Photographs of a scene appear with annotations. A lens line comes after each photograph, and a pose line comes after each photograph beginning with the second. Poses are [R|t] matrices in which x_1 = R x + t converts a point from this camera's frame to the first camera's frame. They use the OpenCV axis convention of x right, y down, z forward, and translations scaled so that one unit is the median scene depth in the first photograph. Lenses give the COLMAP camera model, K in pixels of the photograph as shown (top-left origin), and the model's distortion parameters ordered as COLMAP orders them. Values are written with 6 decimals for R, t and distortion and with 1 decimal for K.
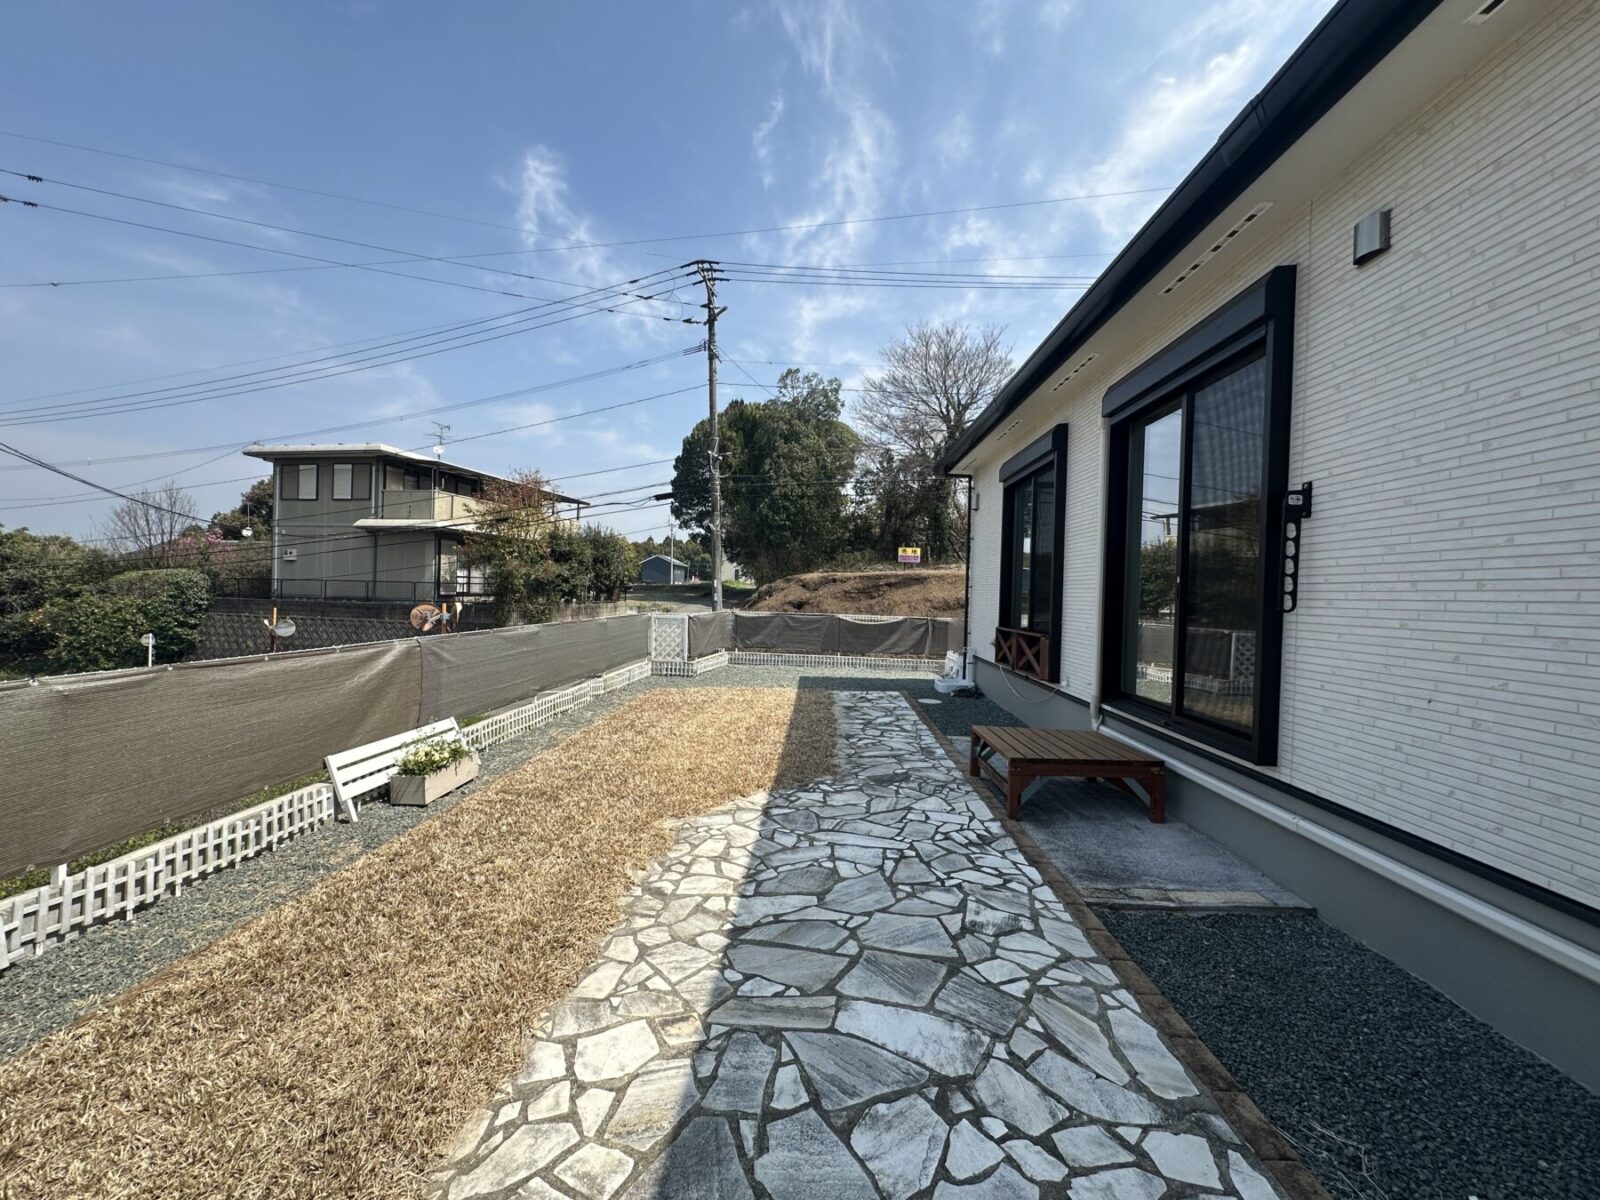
lens RADIAL K [[640.3, 0, 792.9], [0, 640.3, 610.6], [0, 0, 1]] dist [0.000976, -0.000537]
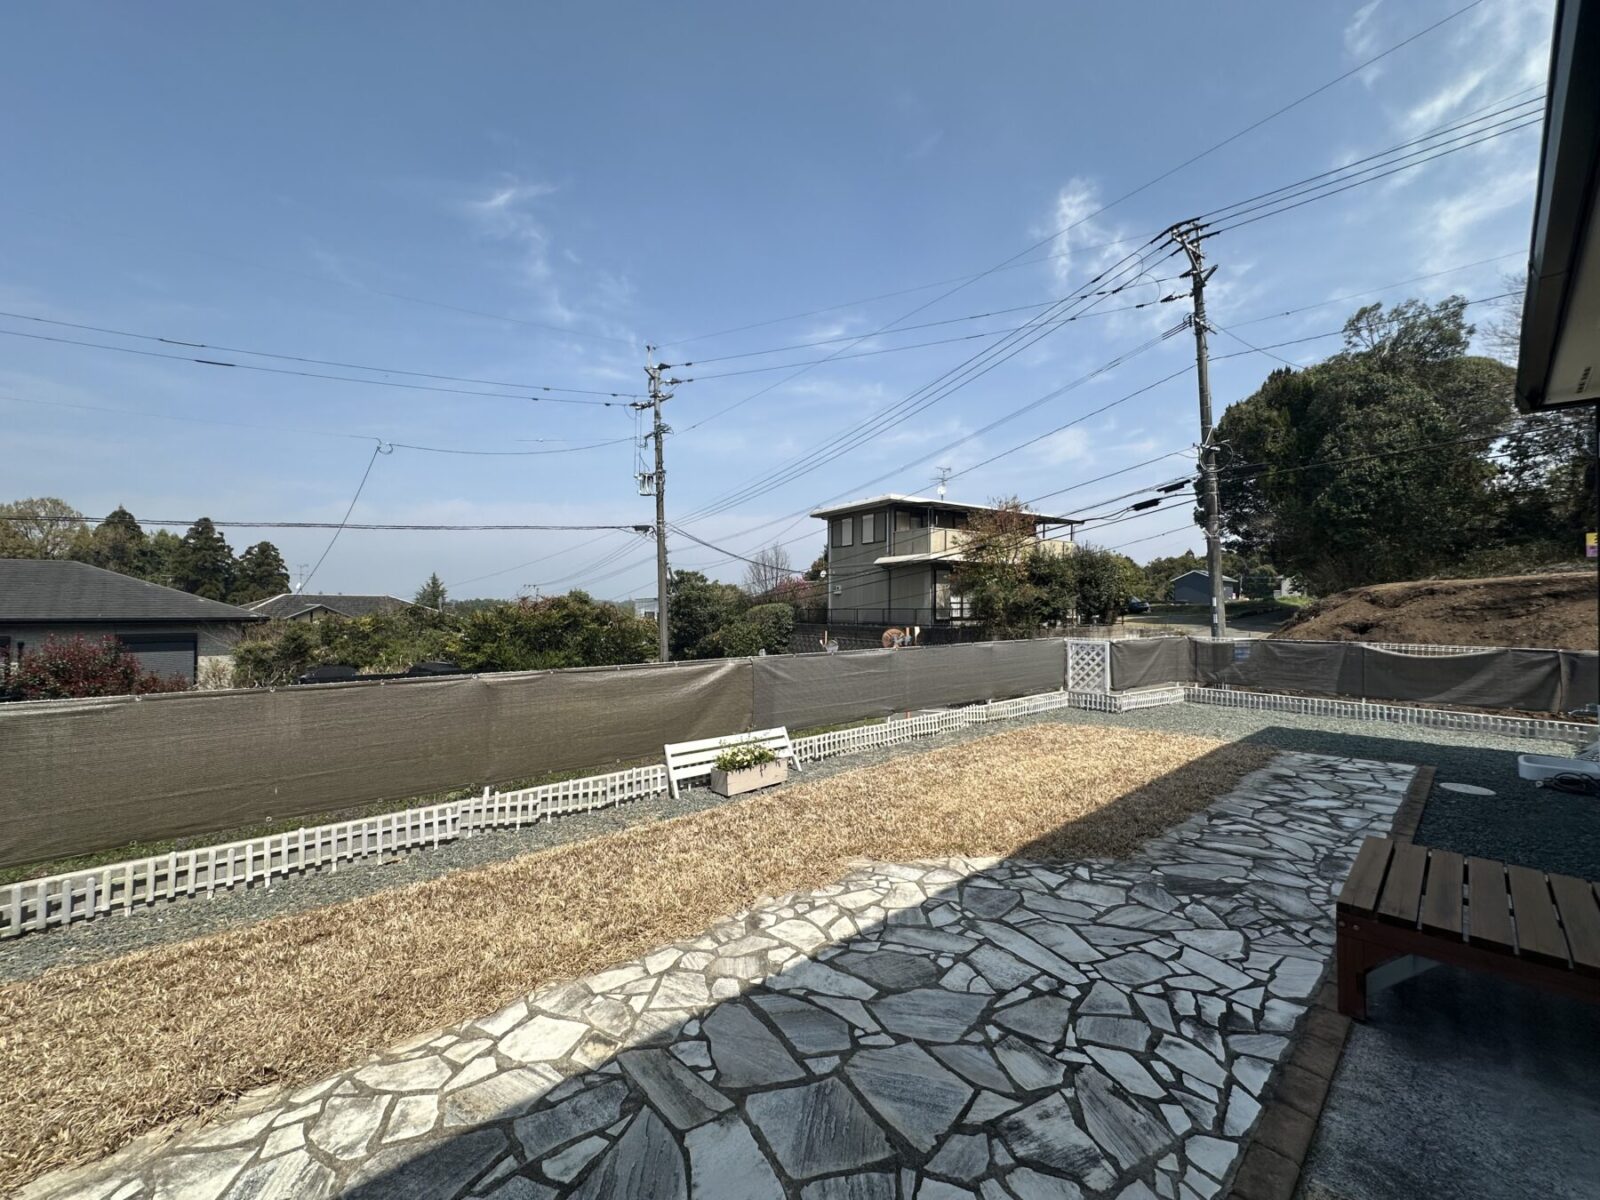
lens RADIAL K [[640.3, 0, 798.4], [0, 640.3, 594.8], [0, 0, 1]] dist [0.000976, -0.000537]
pose [[0.701674, -0.039821, -0.711384, 0.331793], [-0.003784, 0.998215, -0.059609, -0.002786], [0.712488, 0.044518, 0.700271, 0.201880]]
